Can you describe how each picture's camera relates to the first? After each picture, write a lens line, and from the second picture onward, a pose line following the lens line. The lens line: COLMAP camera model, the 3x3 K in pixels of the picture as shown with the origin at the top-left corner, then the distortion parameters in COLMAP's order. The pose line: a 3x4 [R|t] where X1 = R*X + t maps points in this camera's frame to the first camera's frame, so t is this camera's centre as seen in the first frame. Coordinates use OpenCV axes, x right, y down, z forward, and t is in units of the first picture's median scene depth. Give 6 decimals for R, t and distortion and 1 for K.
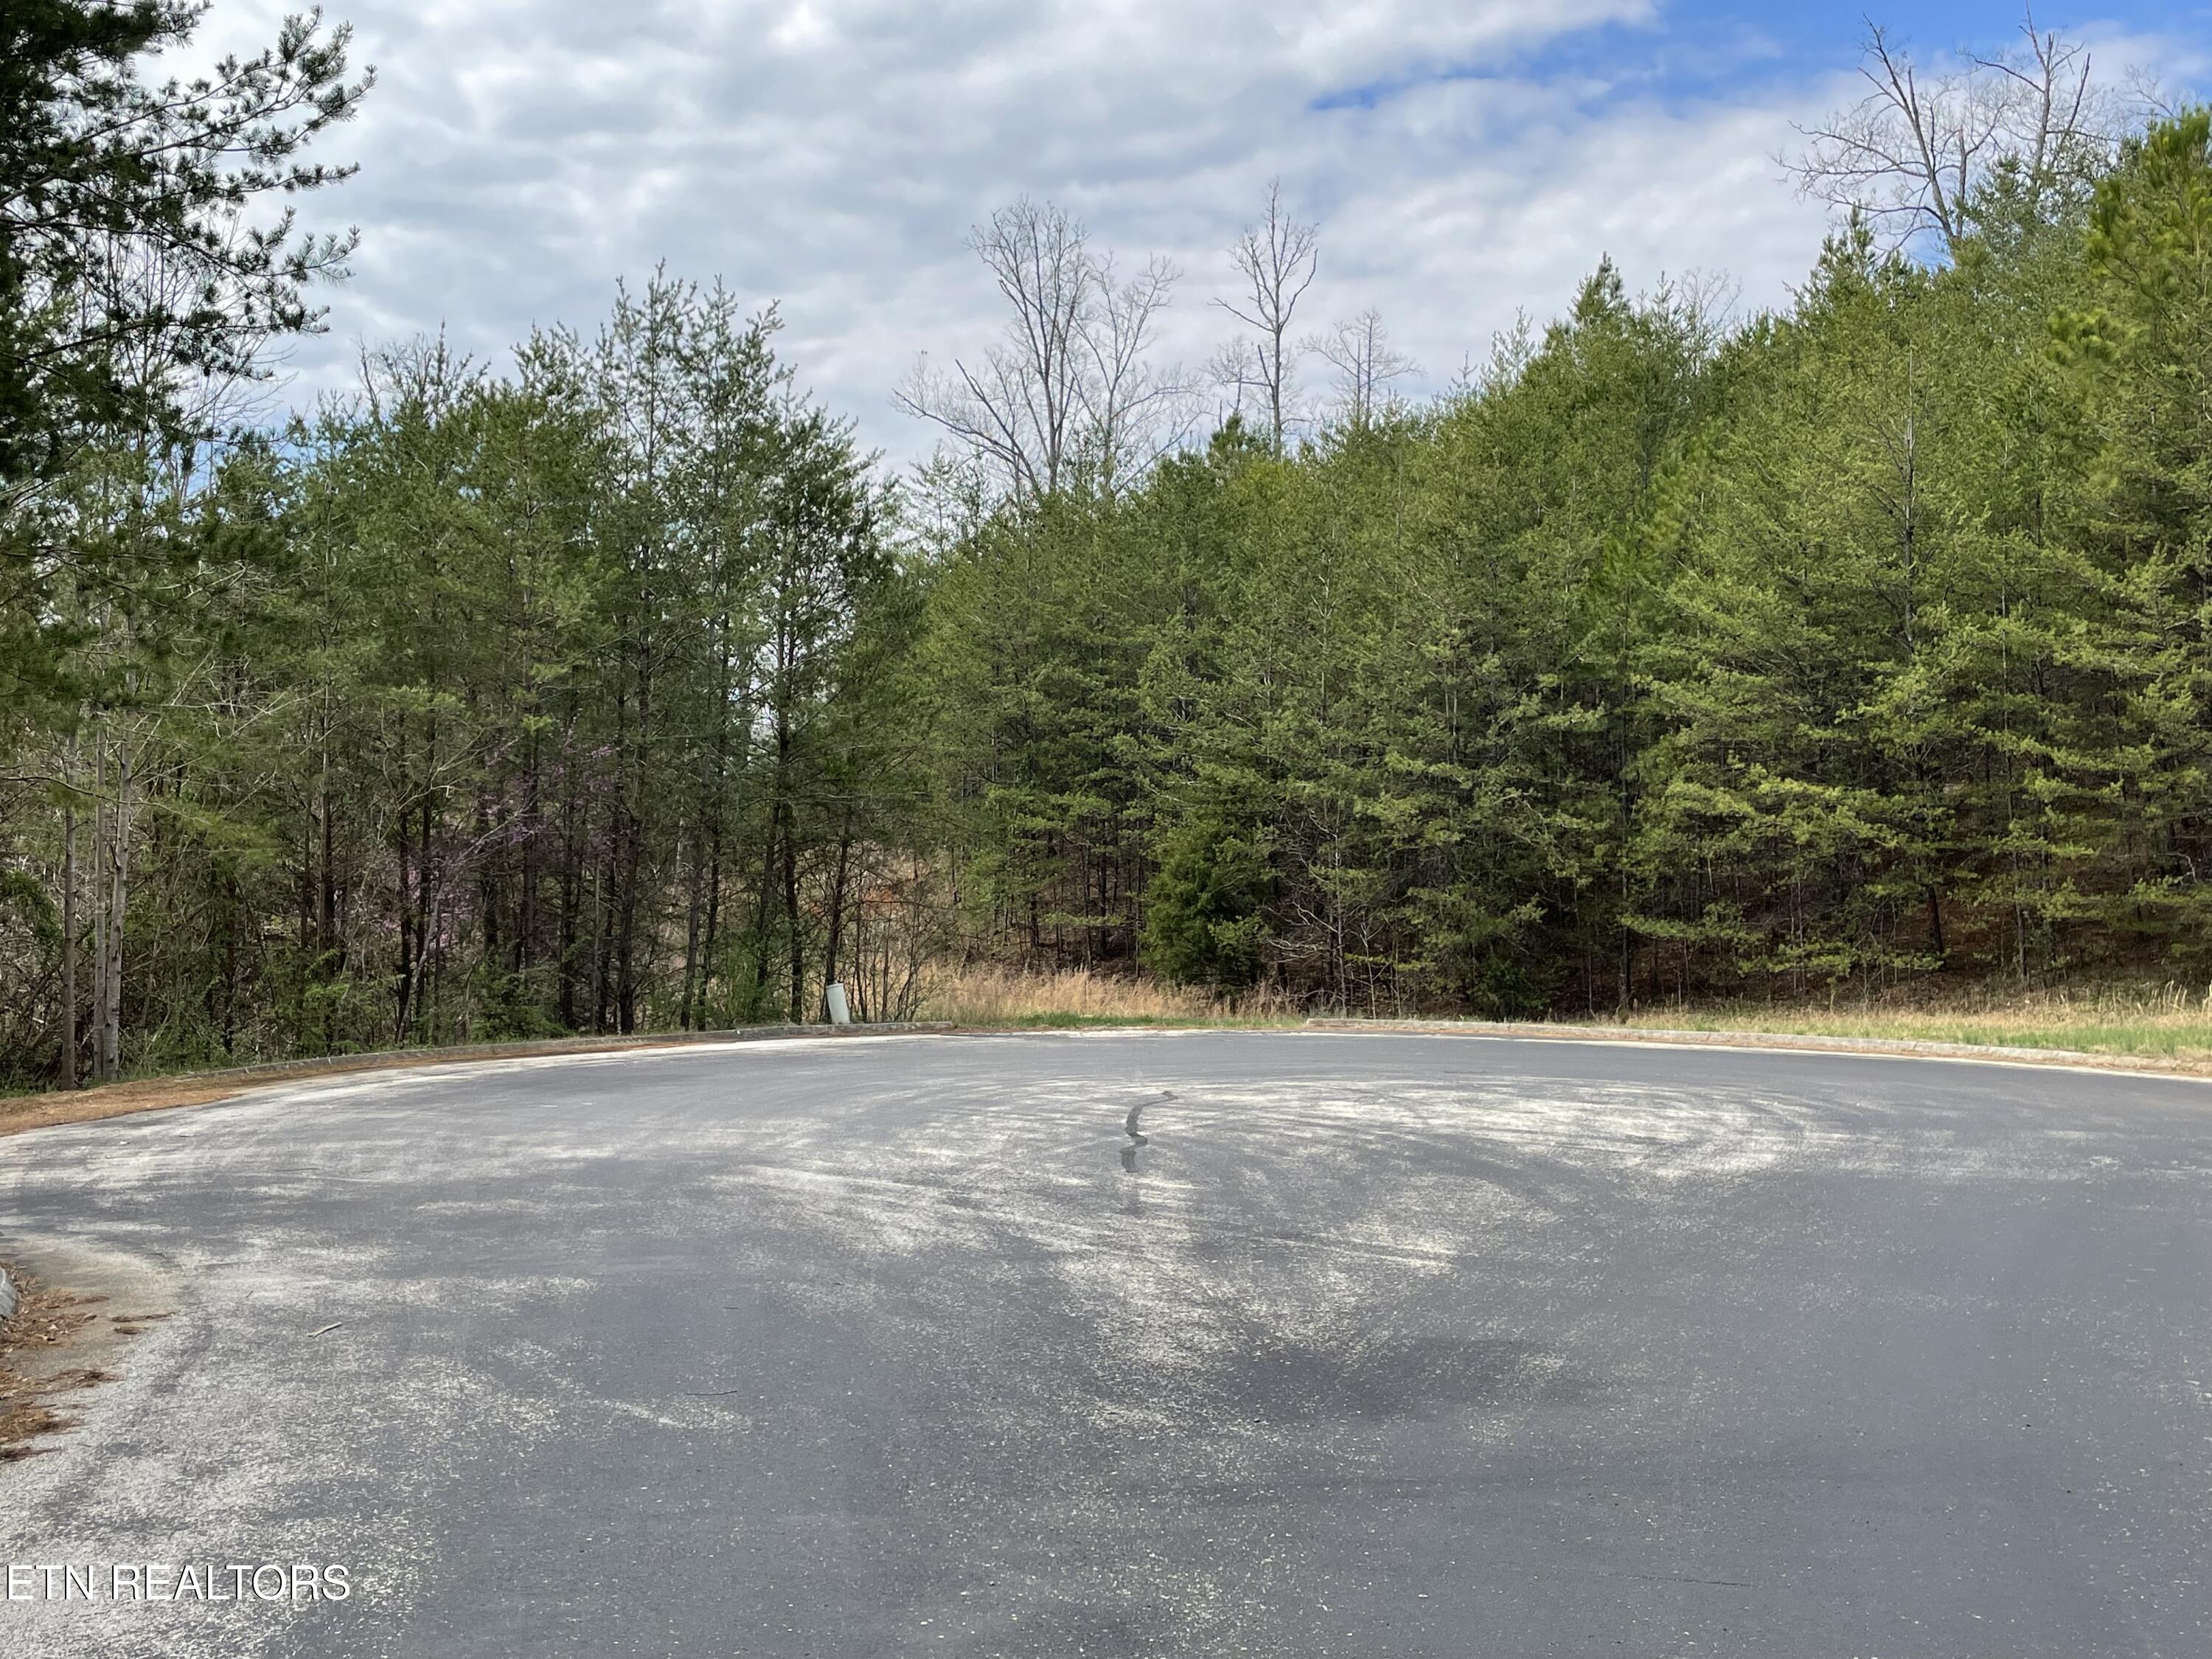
lens RADIAL K [[2122.8, 0, 1112.9], [0, 2122.8, 823.3], [0, 0, 1]] dist [0.035398, 0.000000]
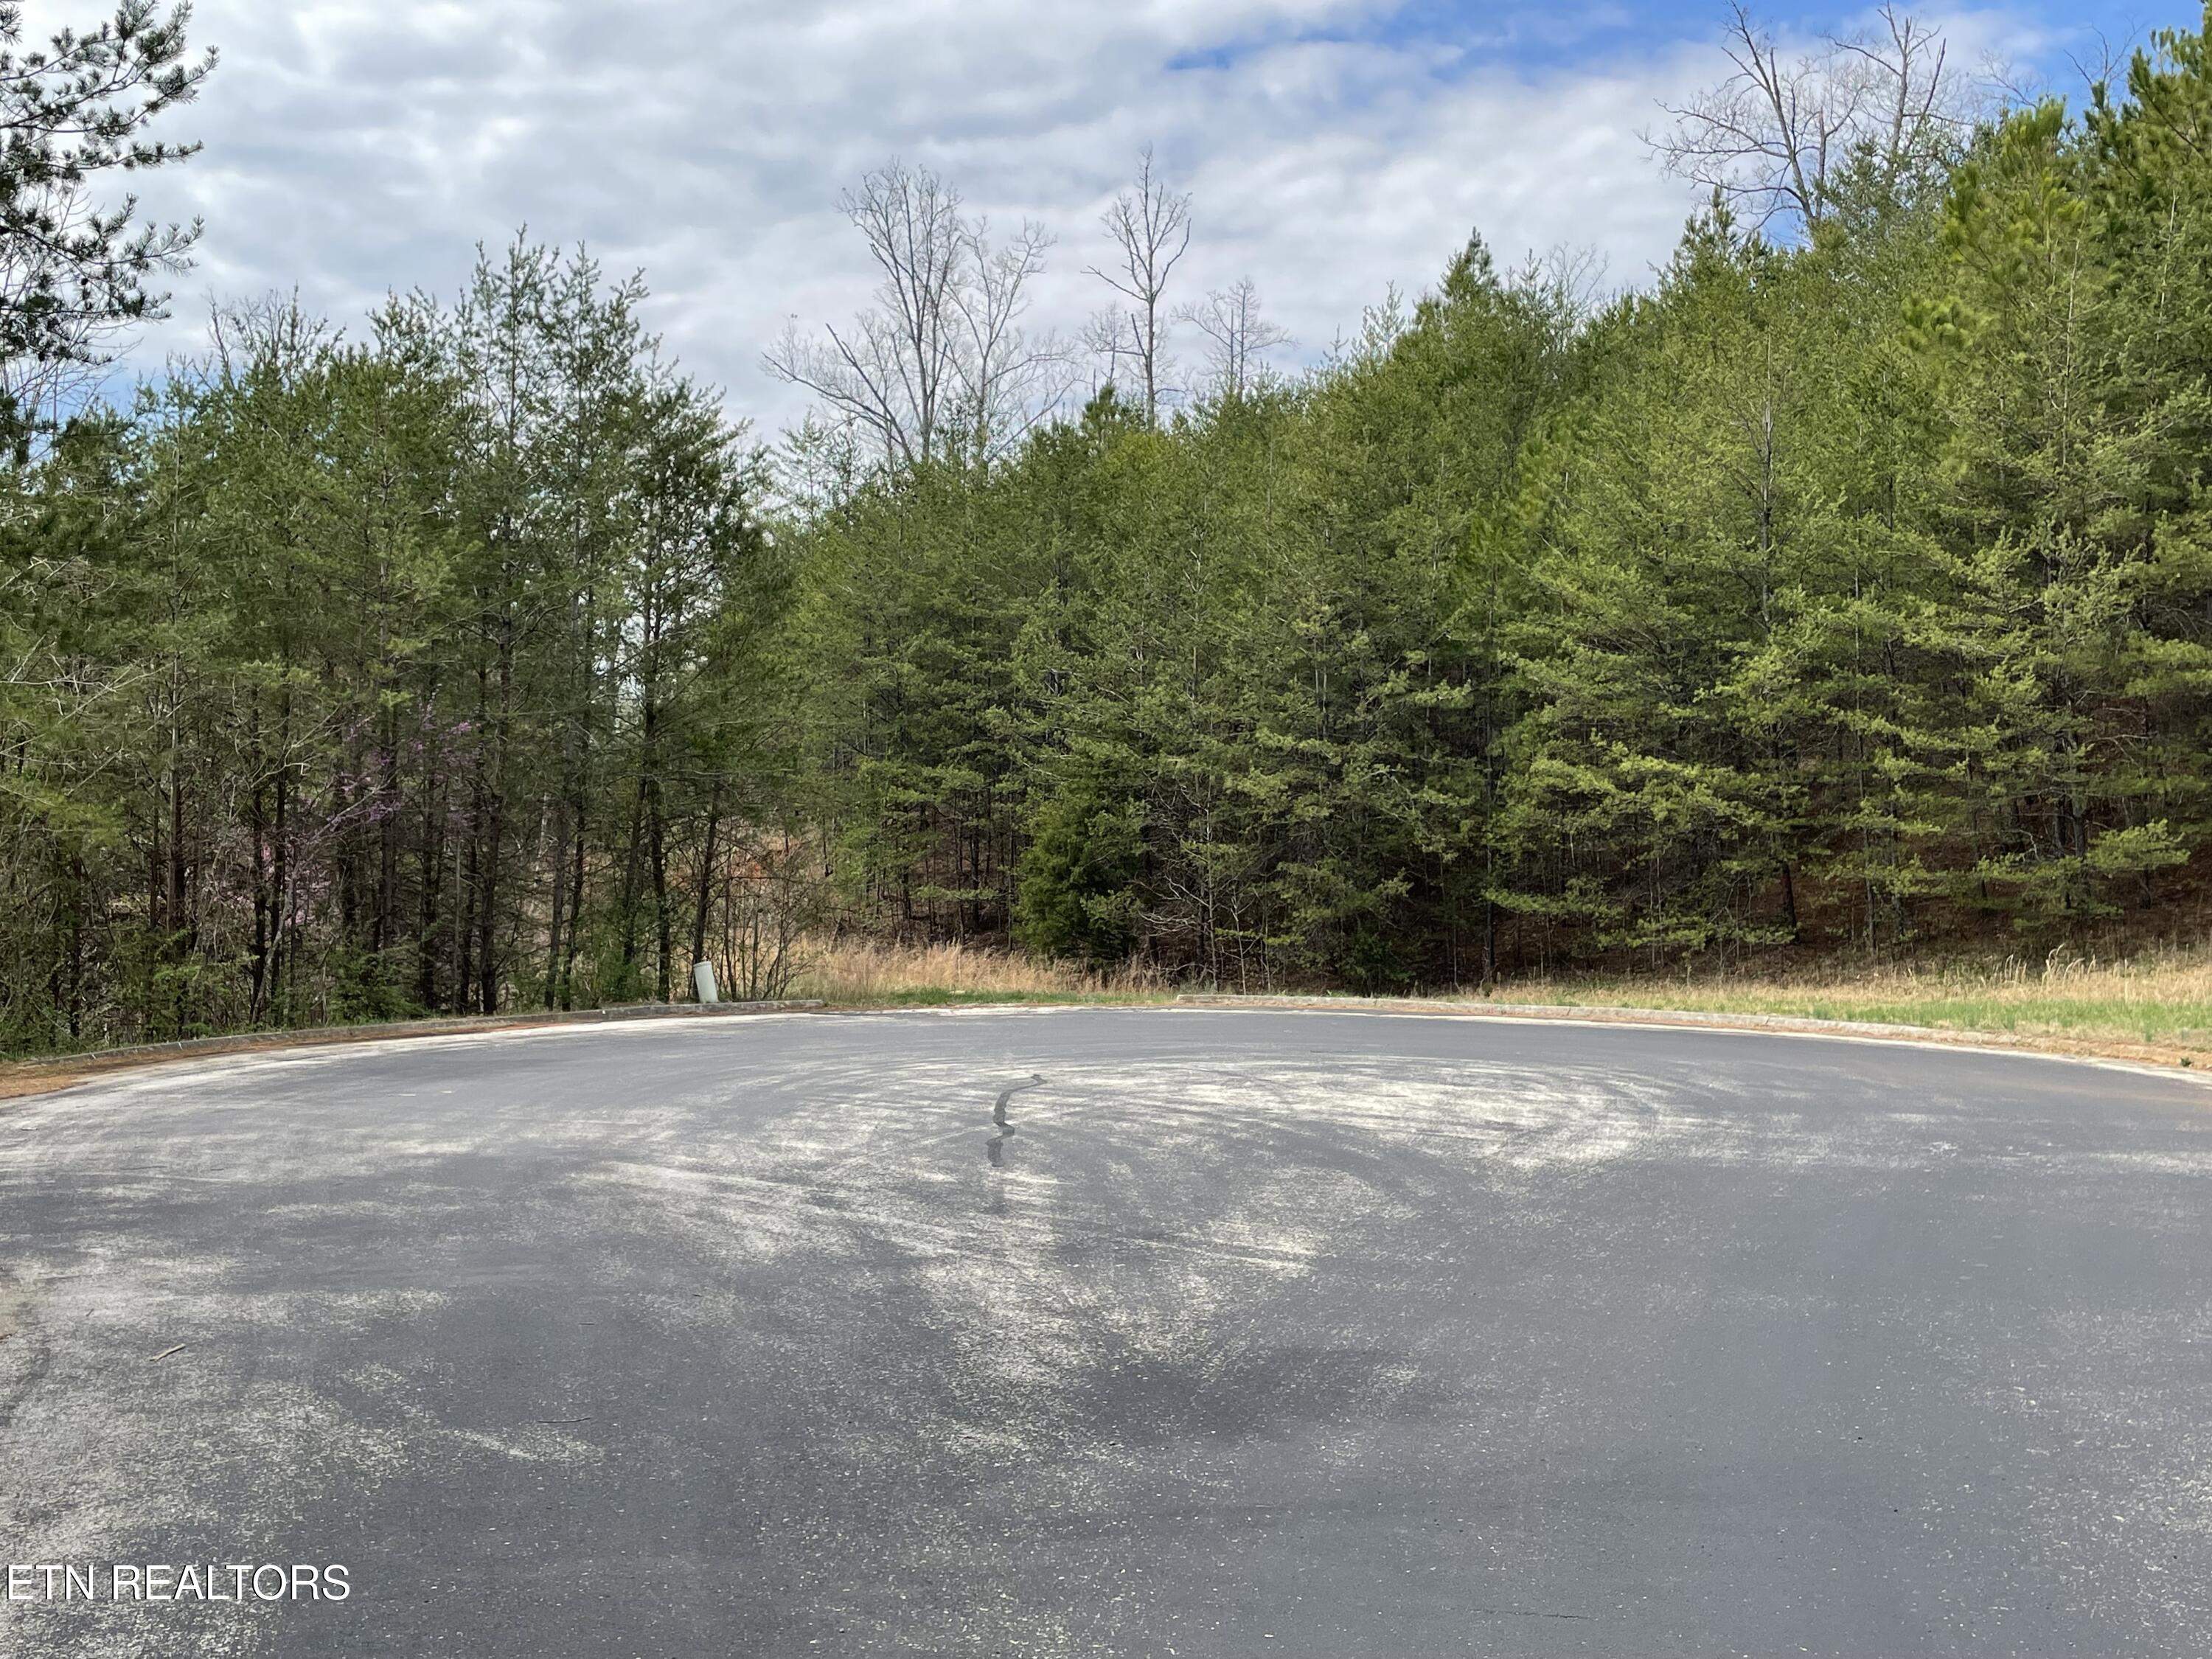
lens RADIAL K [[2122.8, 0, 1100.5], [0, 2122.8, 822.1], [0, 0, 1]] dist [0.035398, 0.000000]
pose [[0.998551, 0.001159, 0.053809, 0.001125], [-0.001962, 0.999888, 0.014864, -0.004278], [-0.053786, -0.014948, 0.998441, -0.000216]]
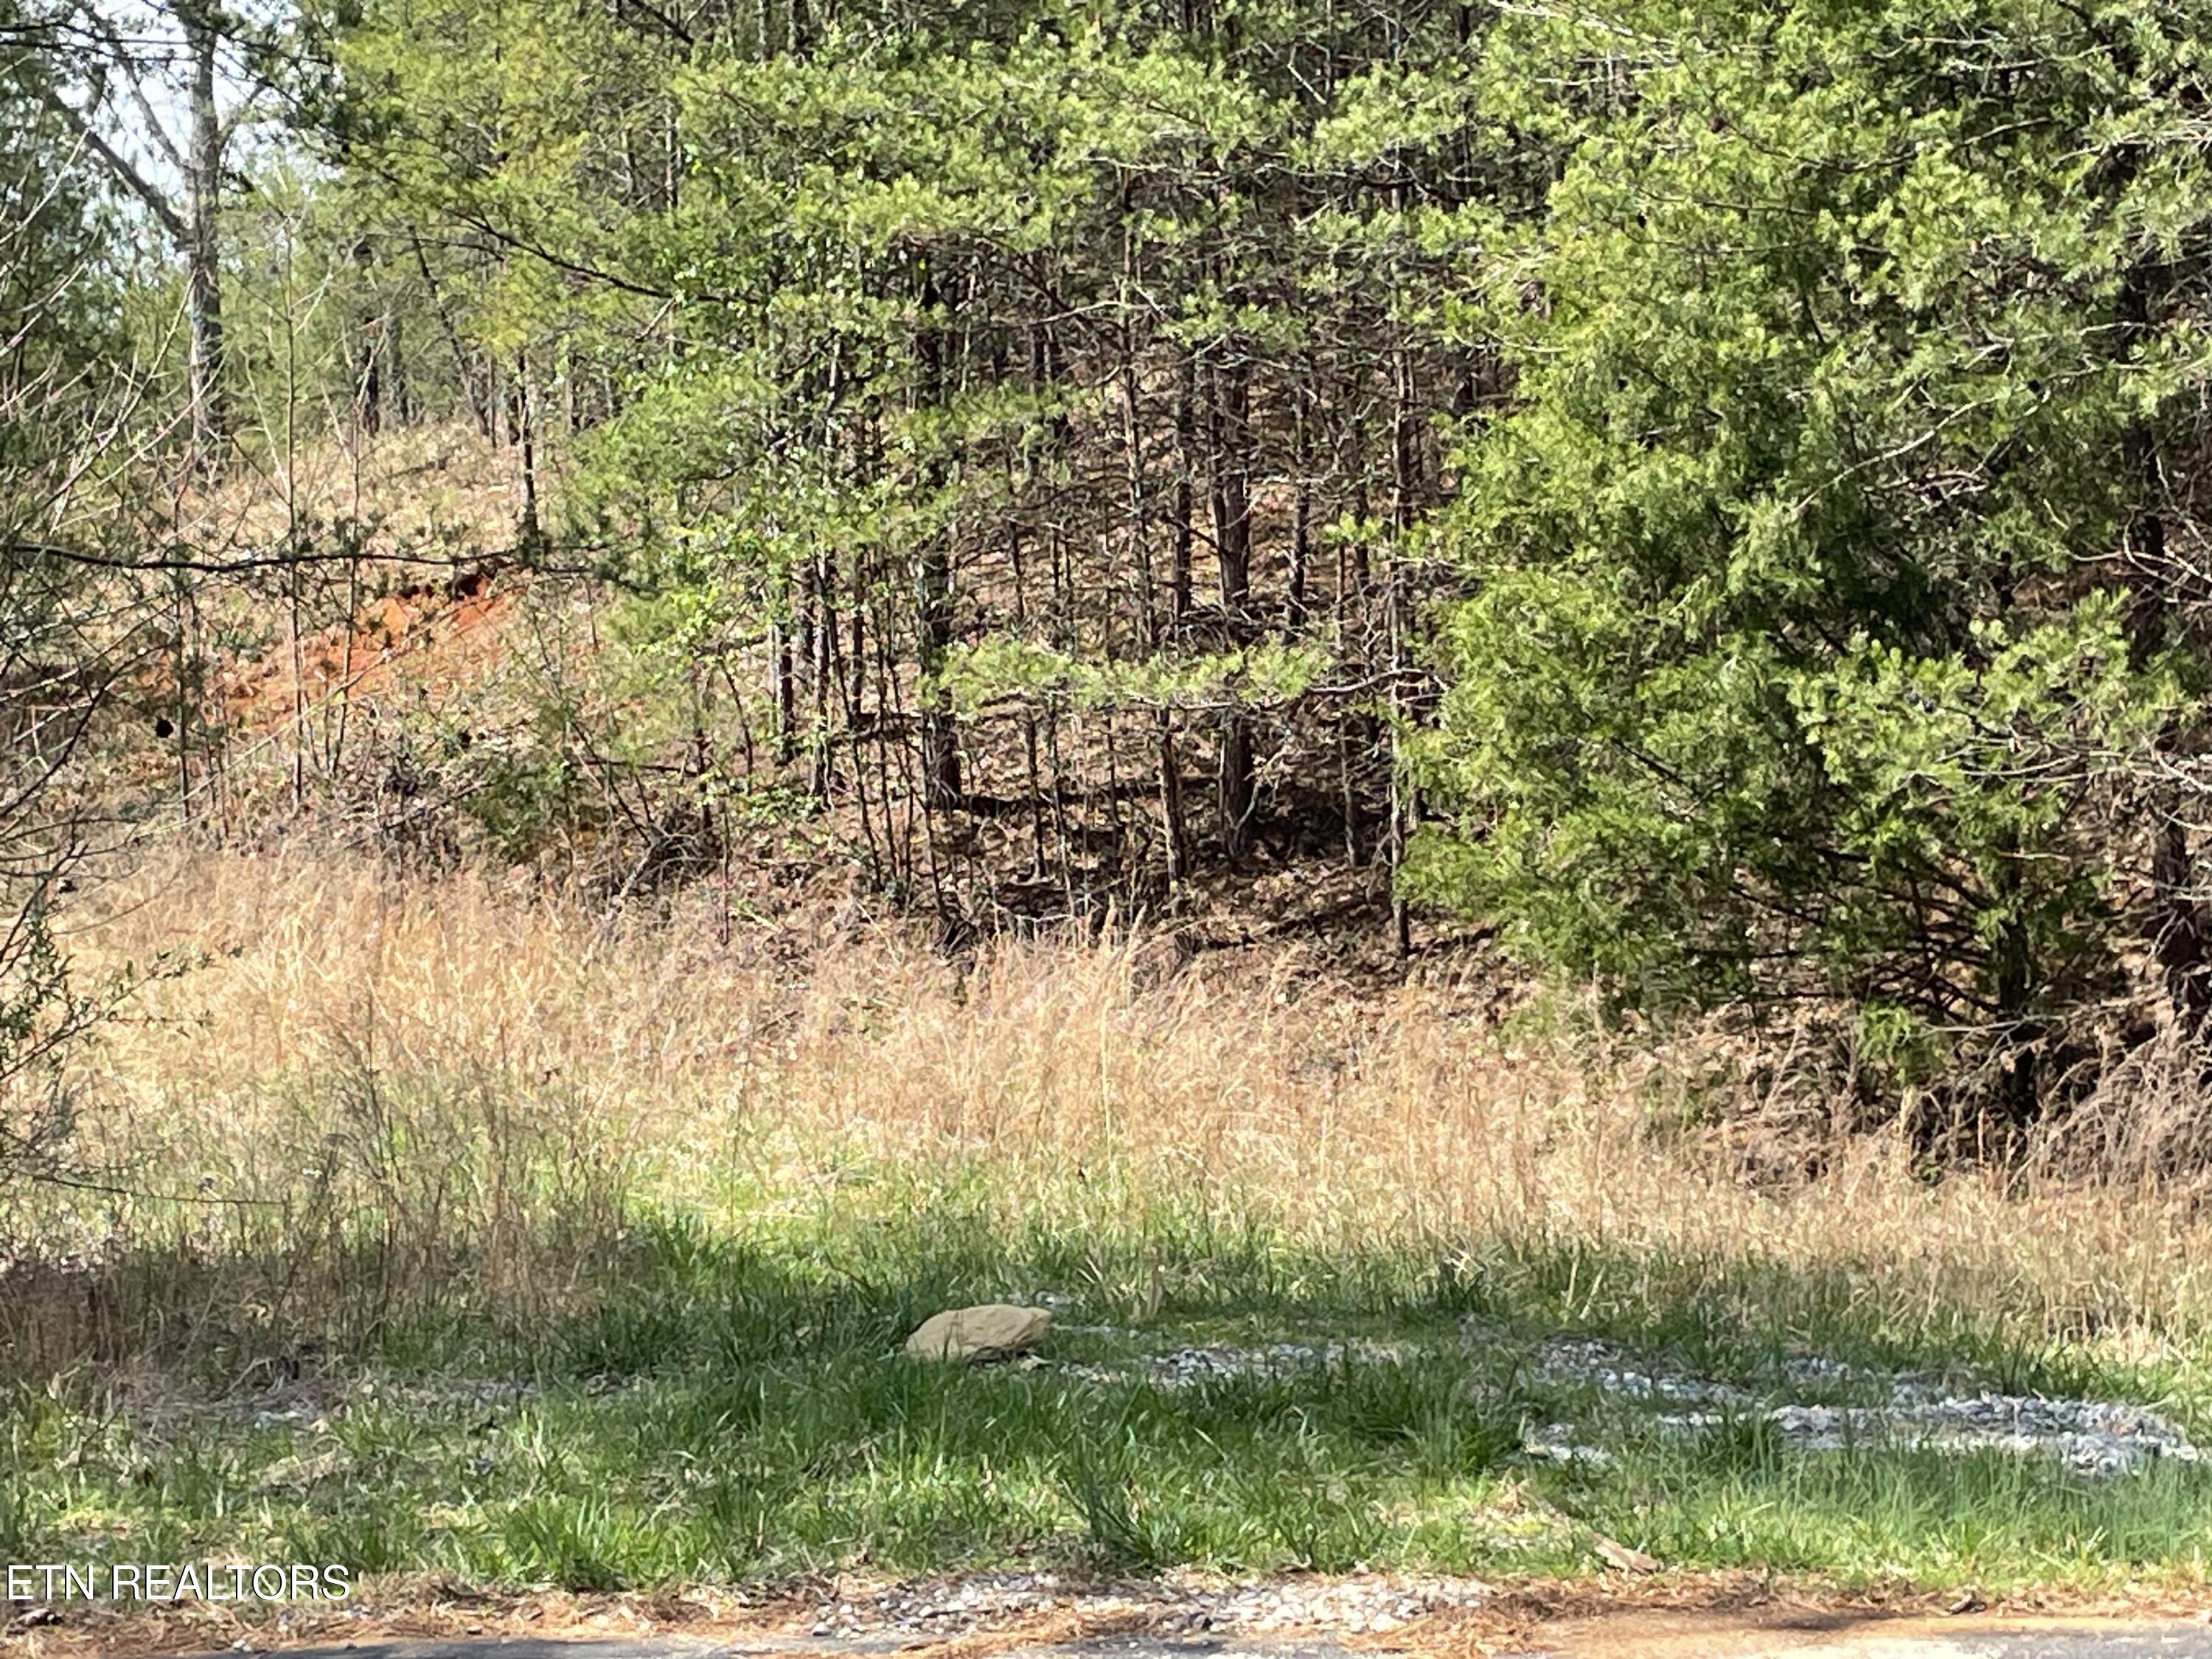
lens RADIAL K [[4804.0, 0, 1090.6], [0, 4804.0, 815.2], [0, 0, 1]] dist [0.133001, 0.000000]
pose [[0.998620, -0.002840, -0.052441, 0.010315], [0.005822, 0.998369, 0.056798, 0.047718], [0.052194, -0.057024, 0.997008, 0.792777]]
